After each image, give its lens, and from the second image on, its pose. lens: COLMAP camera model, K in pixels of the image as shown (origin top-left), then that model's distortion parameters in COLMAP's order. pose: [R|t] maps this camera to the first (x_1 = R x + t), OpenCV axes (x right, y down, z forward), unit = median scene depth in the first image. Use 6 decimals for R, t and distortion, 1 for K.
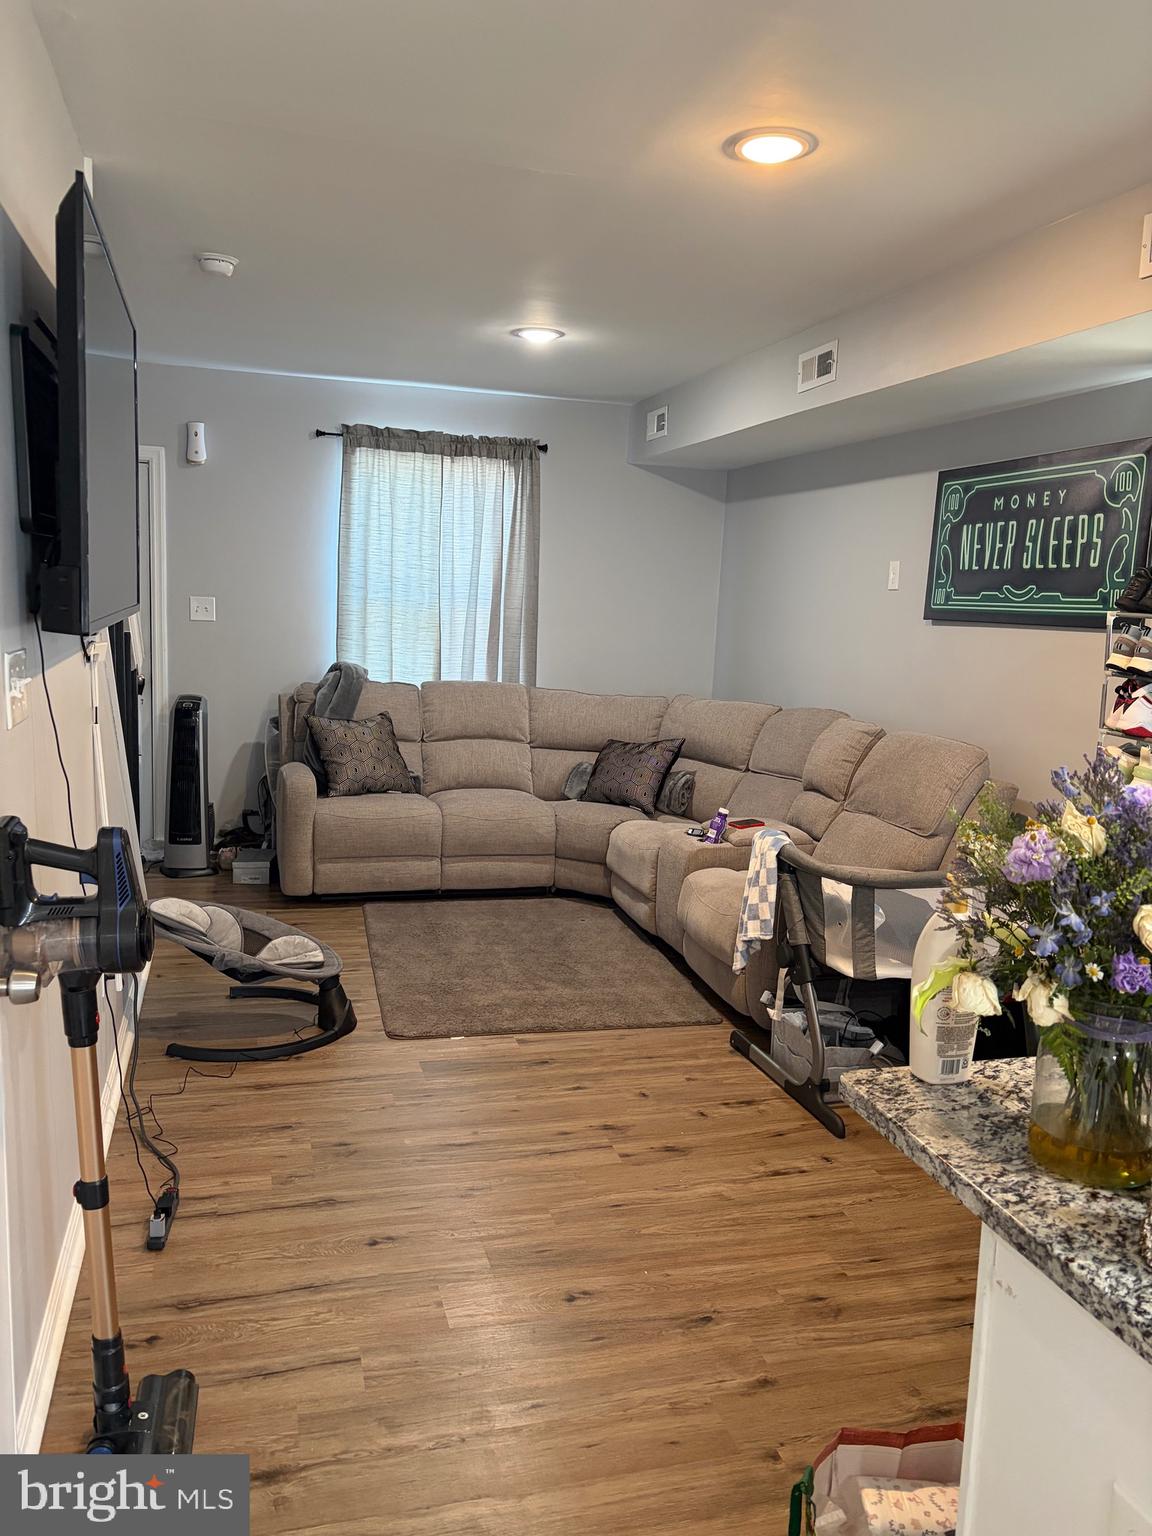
lens RADIAL K [[1159.0, 0, 569.0], [0, 1159.0, 762.2], [0, 0, 1]] dist [0.021649, -0.002892]
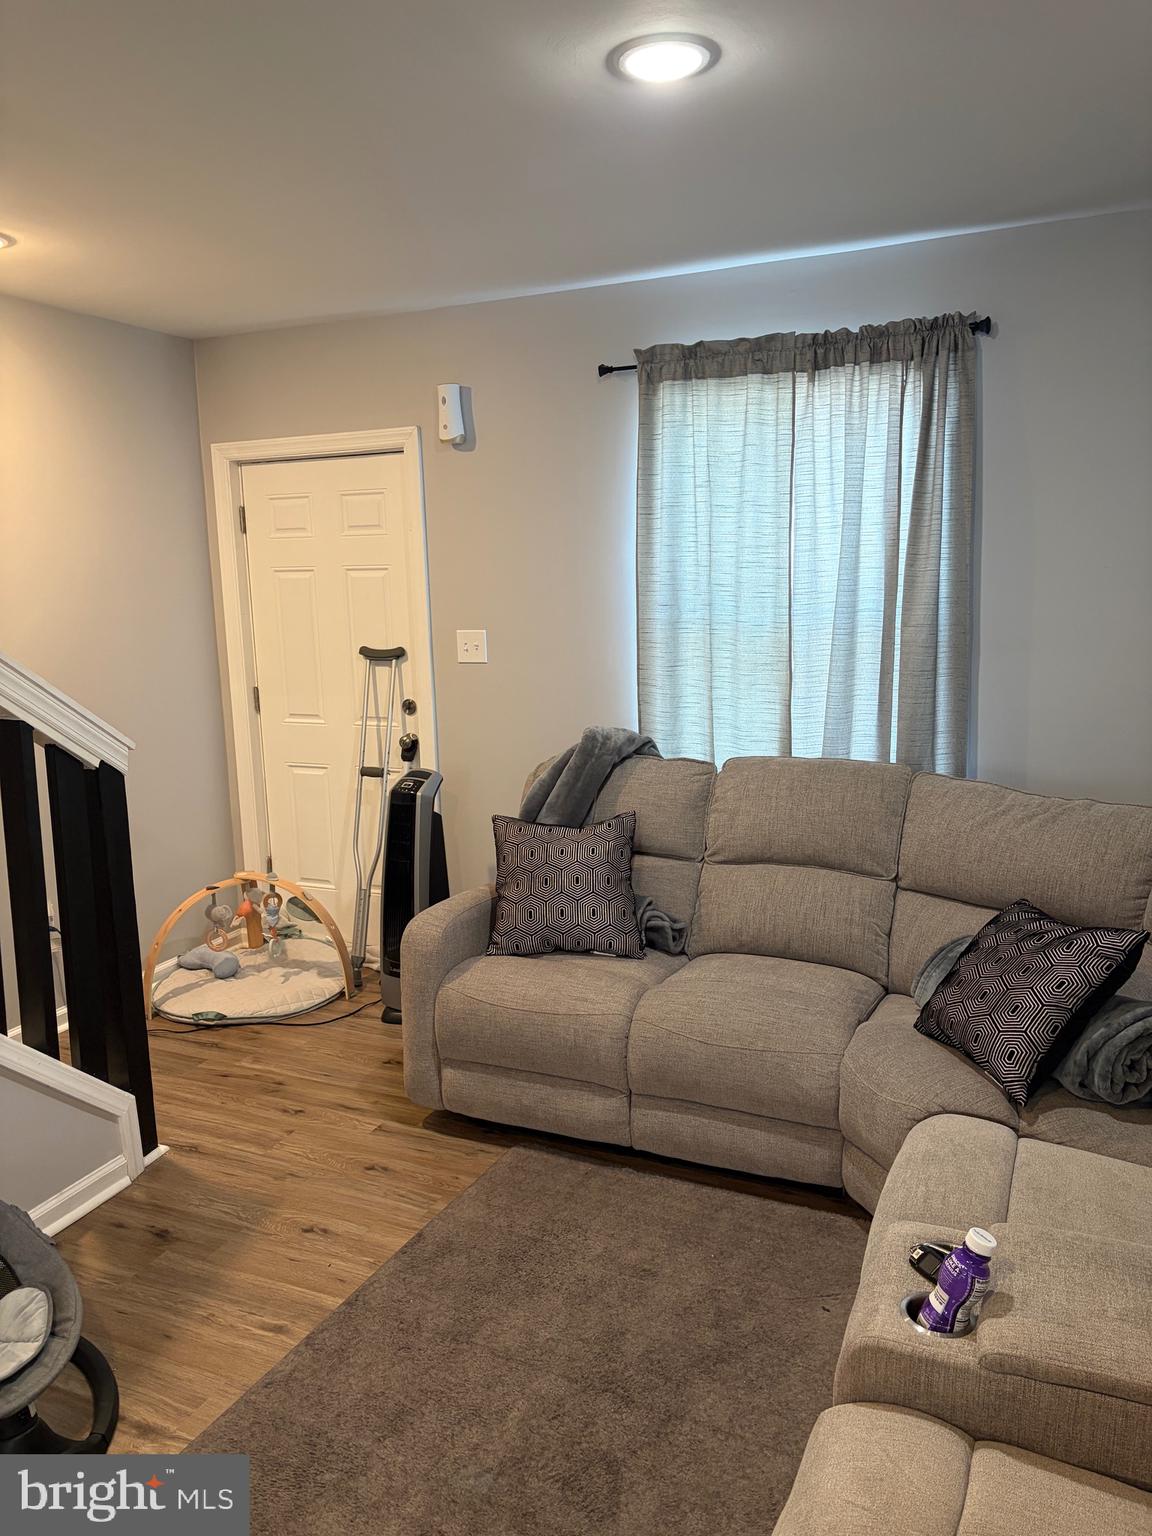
lens RADIAL K [[1159.0, 0, 569.0], [0, 1159.0, 762.2], [0, 0, 1]] dist [0.021649, -0.002892]
pose [[0.771761, 0.039677, -0.634674, 0.187264], [-0.038603, 0.999134, 0.015522, -0.073186], [0.634741, 0.012521, 0.772624, 0.483514]]
